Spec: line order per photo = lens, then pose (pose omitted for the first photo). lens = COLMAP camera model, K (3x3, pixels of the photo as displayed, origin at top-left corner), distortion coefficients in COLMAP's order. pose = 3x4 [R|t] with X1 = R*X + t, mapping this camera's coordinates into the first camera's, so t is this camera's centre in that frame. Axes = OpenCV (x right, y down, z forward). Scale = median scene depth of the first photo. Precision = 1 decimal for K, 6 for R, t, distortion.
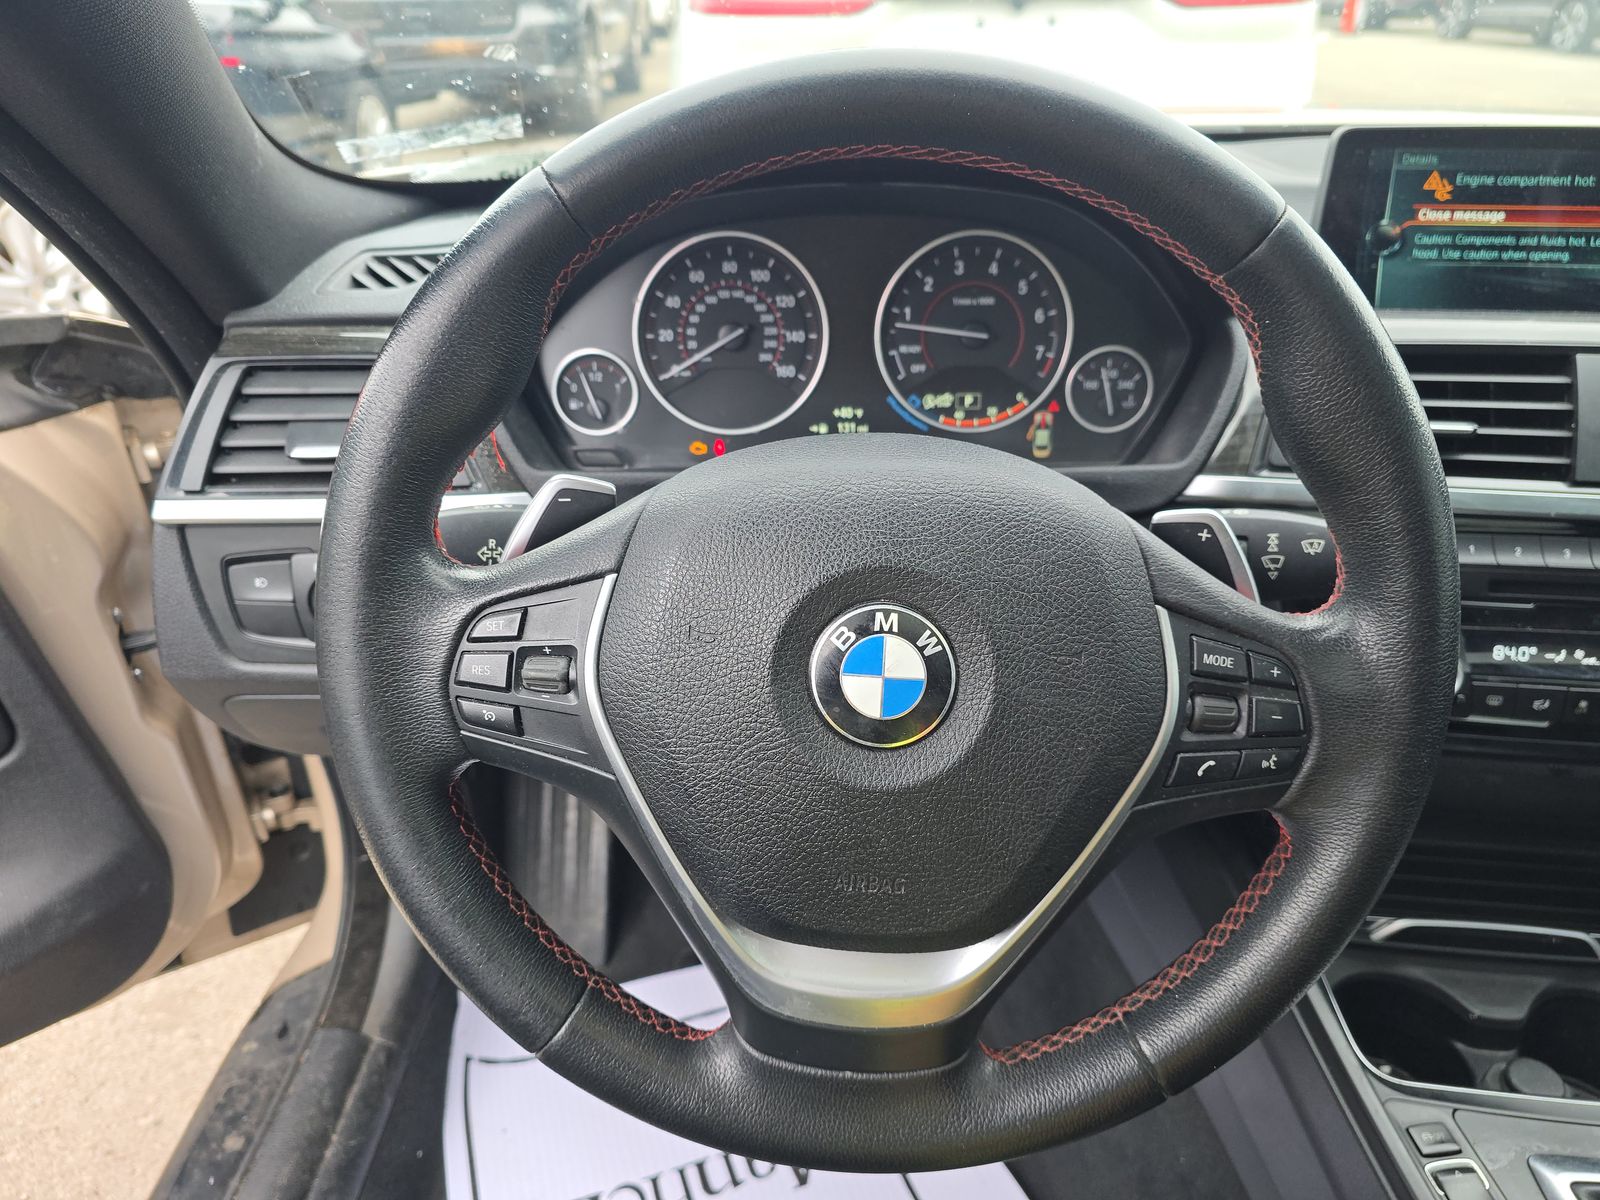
lens RADIAL K [[1095.3, 0, 800.0], [0, 1095.3, 600.0], [0, 0, 1]] dist [0.053319, -0.060019]
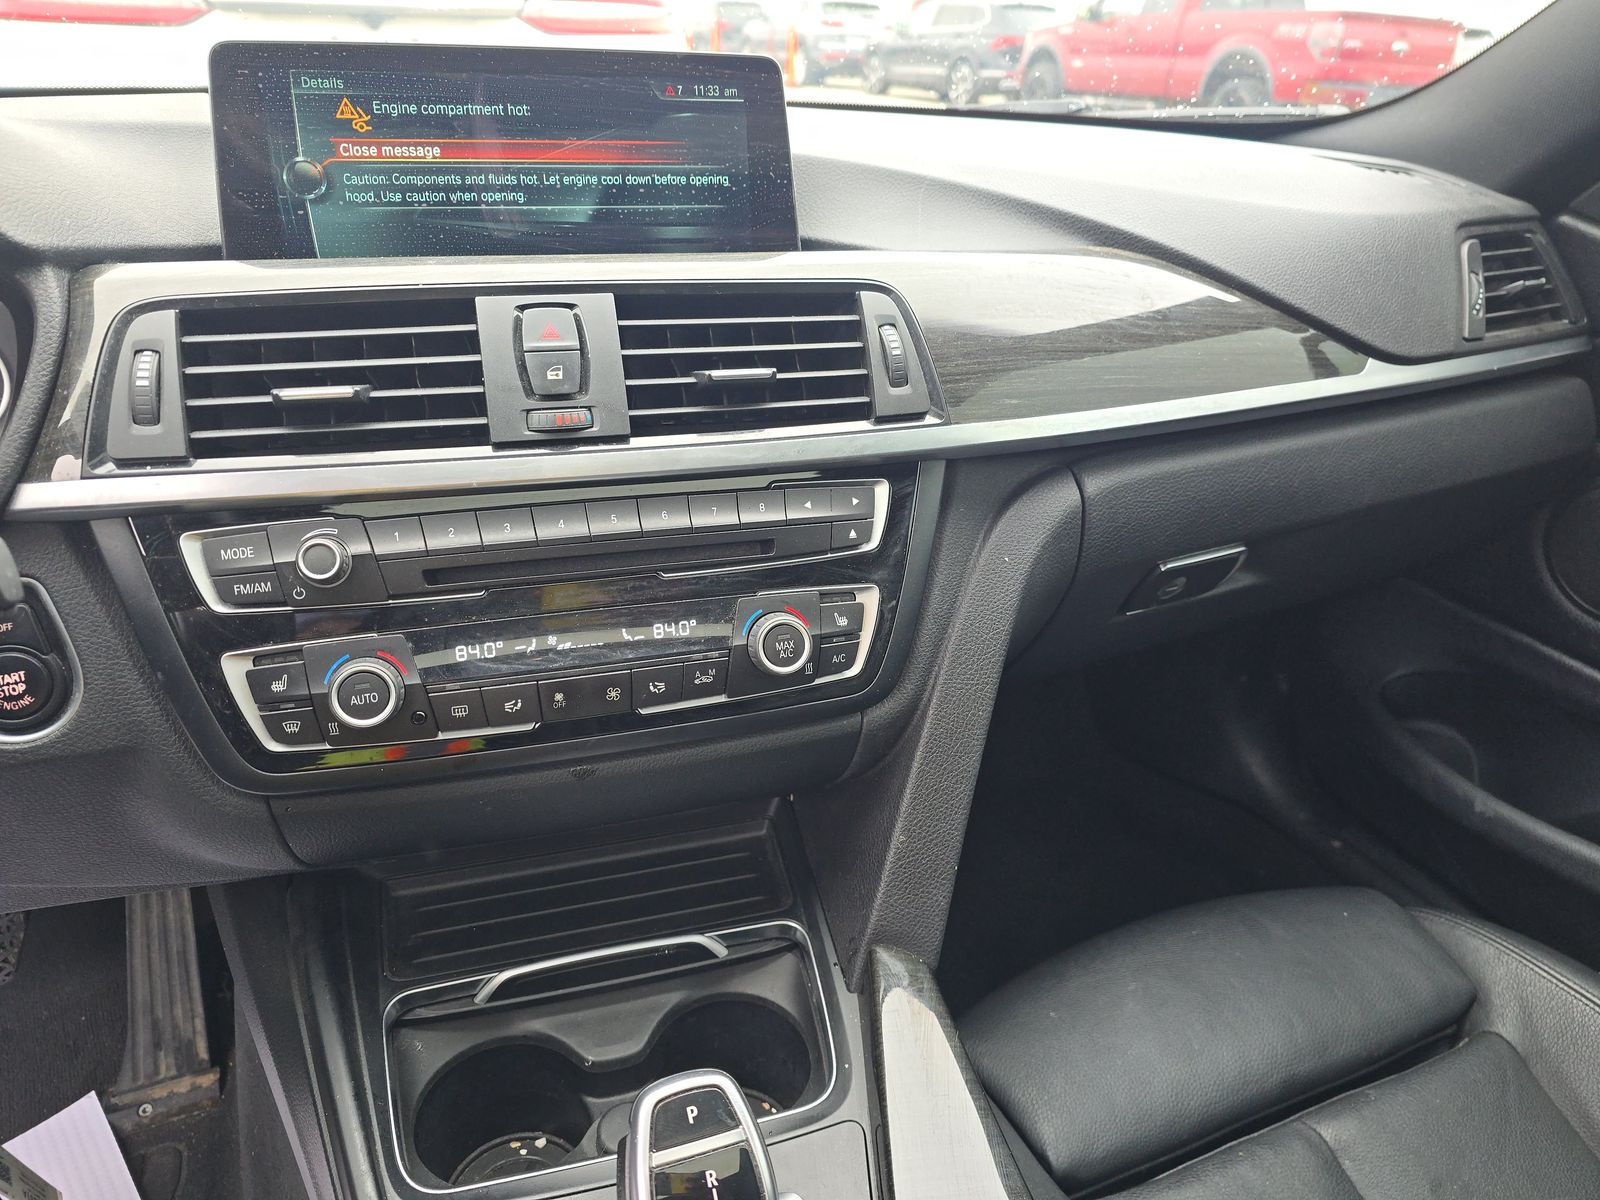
lens RADIAL K [[1095.3, 0, 800.0], [0, 1095.3, 600.0], [0, 0, 1]] dist [0.053319, -0.060019]
pose [[0.912914, -0.150622, 0.379344, 0.491340], [0.163537, 0.986535, -0.001850, 0.045388], [-0.373957, 0.063726, 0.925254, 0.112454]]
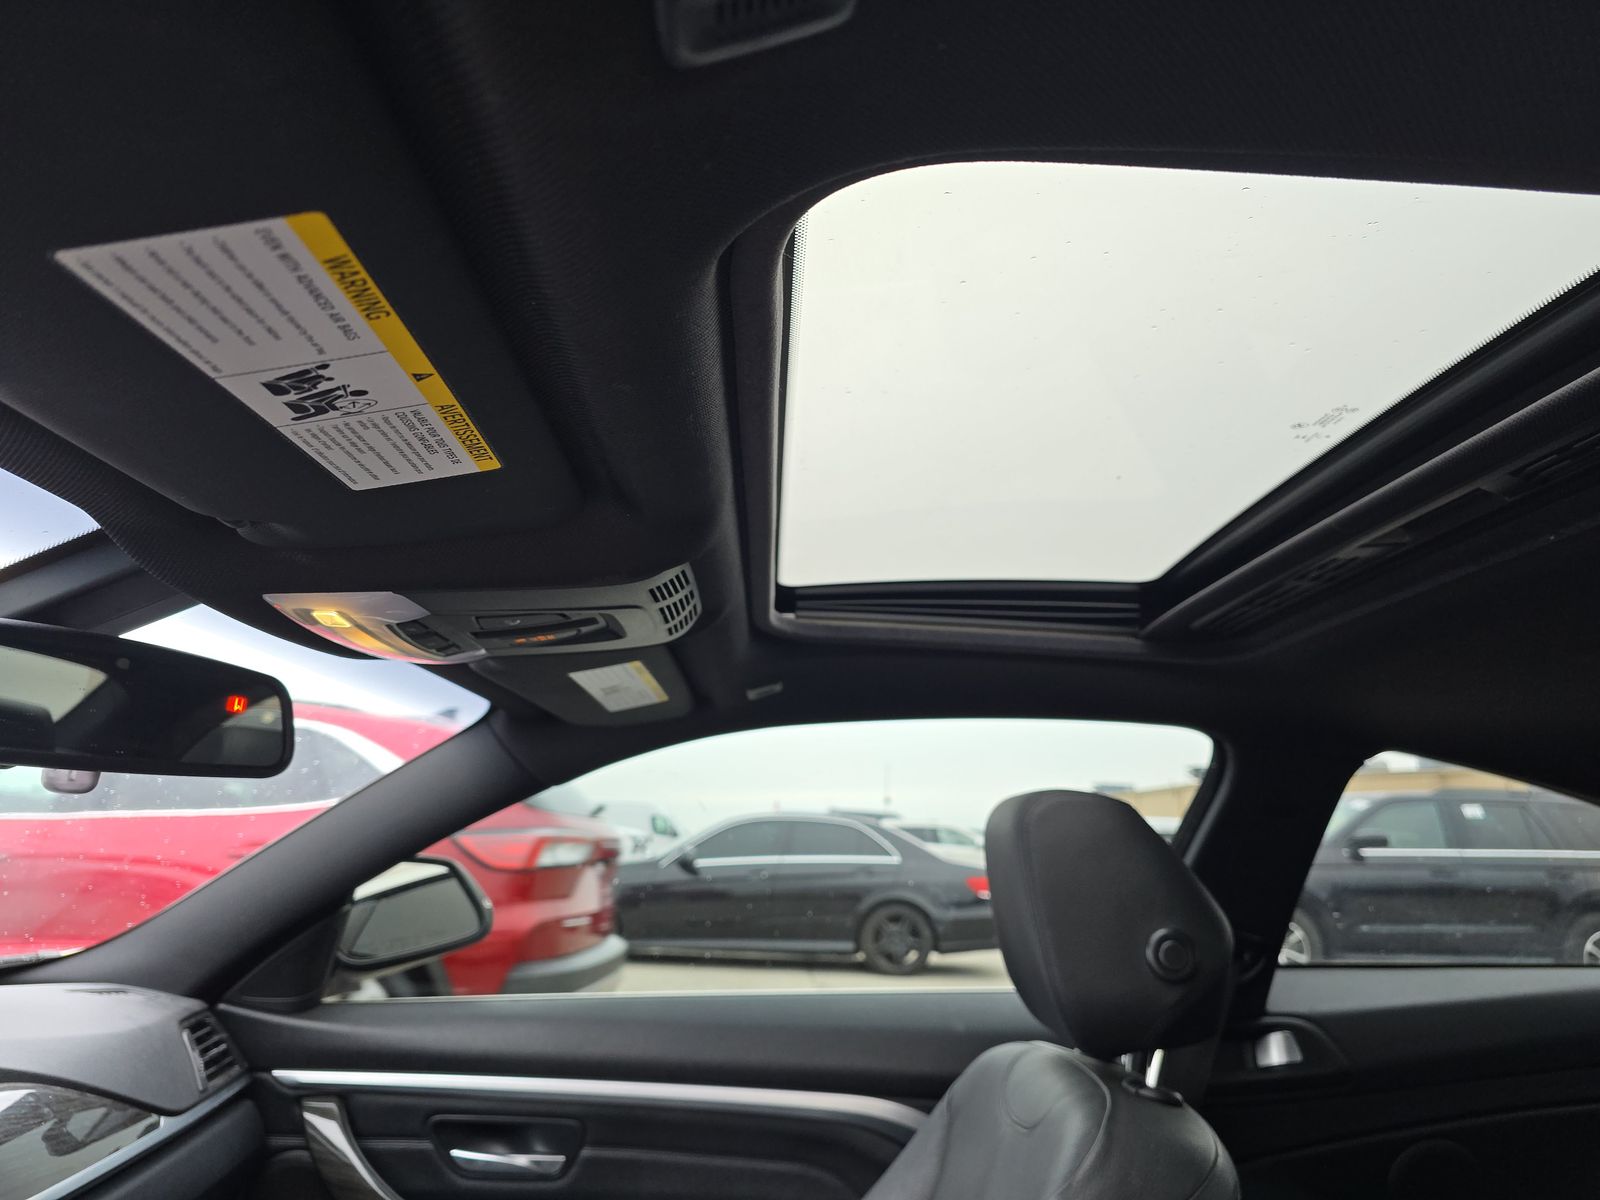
lens RADIAL K [[1095.3, 0, 800.0], [0, 1095.3, 600.0], [0, 0, 1]] dist [0.053319, -0.060019]
pose [[-0.023911, 0.221216, 0.974932, -0.455107], [0.462527, 0.867007, -0.185384, -0.018130], [-0.886283, 0.446499, -0.123050, -0.139179]]
